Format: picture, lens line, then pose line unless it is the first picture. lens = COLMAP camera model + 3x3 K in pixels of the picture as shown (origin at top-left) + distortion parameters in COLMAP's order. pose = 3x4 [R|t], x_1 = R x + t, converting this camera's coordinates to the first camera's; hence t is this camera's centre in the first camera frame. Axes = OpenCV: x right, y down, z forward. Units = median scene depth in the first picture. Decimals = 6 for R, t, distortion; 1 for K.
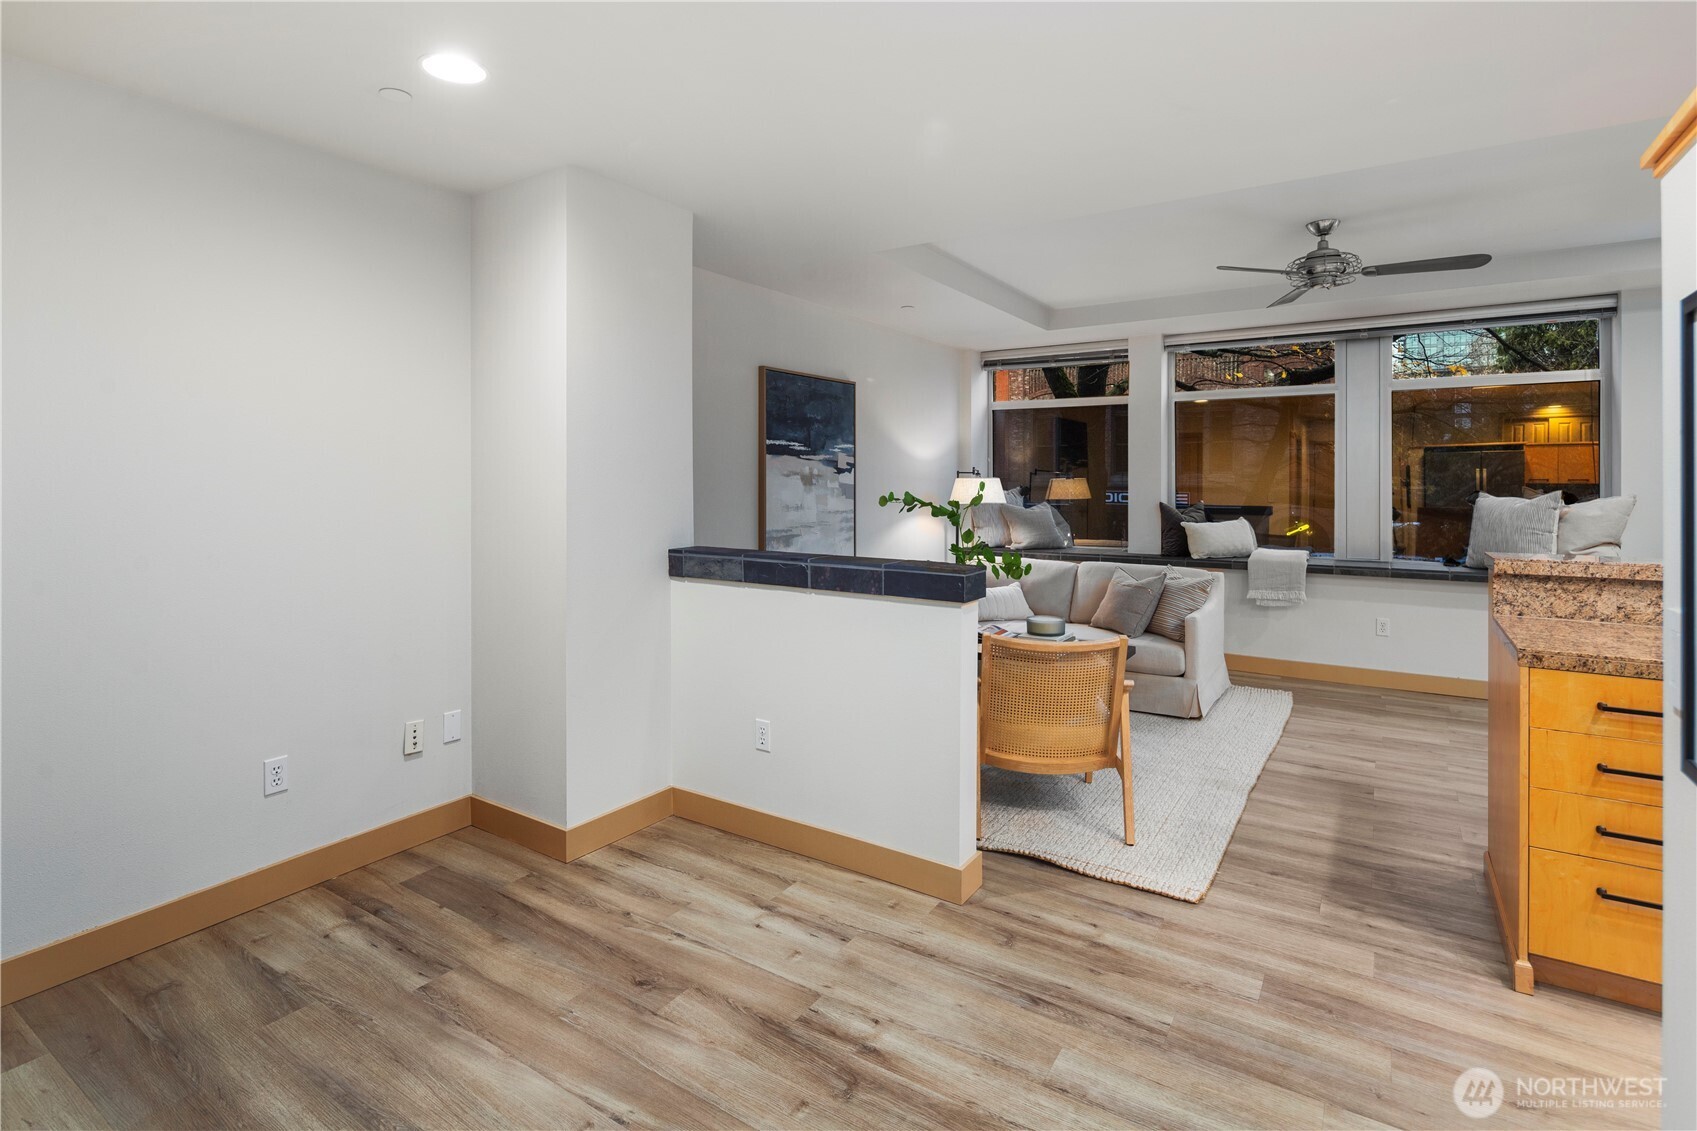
lens RADIAL K [[826.8, 0, 848.0], [0, 826.8, 482.7], [0, 0, 1]] dist [0.006821, -0.006191]
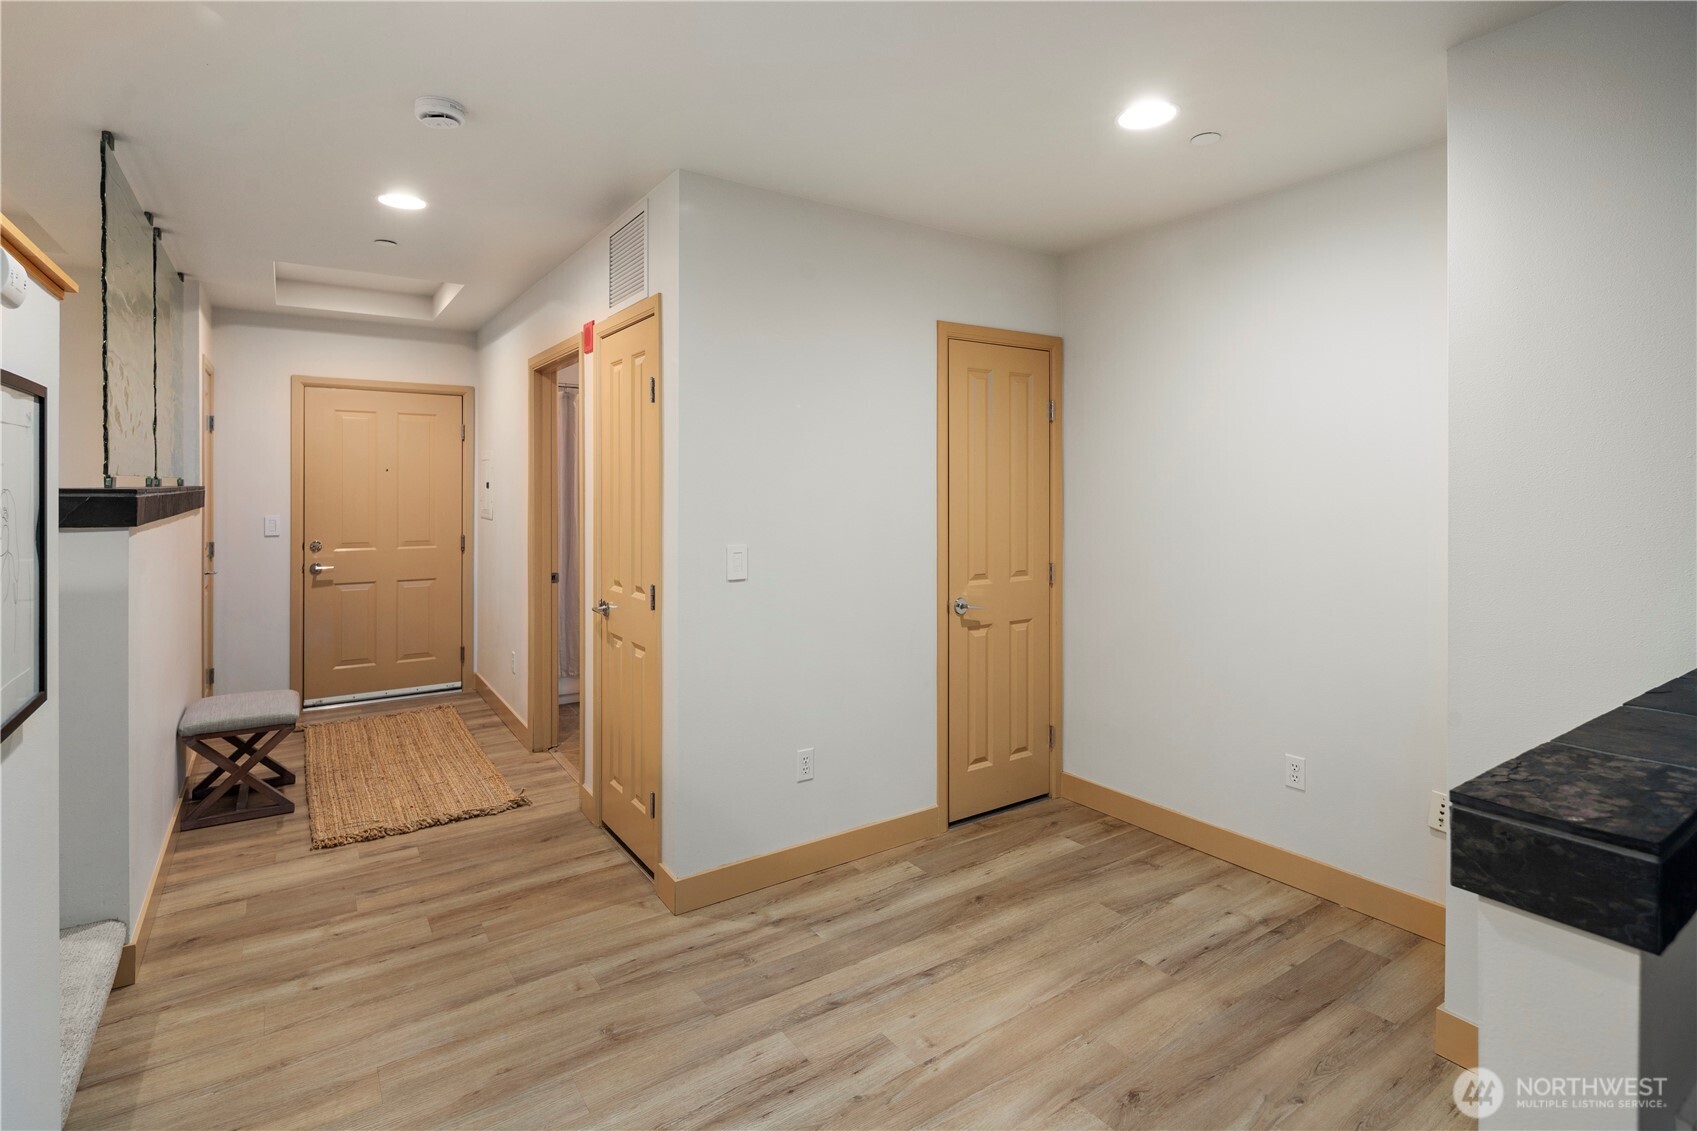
lens RADIAL K [[826.8, 0, 835.7], [0, 826.8, 485.6], [0, 0, 1]] dist [0.006821, -0.006191]
pose [[-0.403388, -0.004583, -0.915017, 0.396971], [-0.004536, 0.999985, -0.003009, -0.011346], [0.915018, 0.002937, -0.403403, 0.642821]]
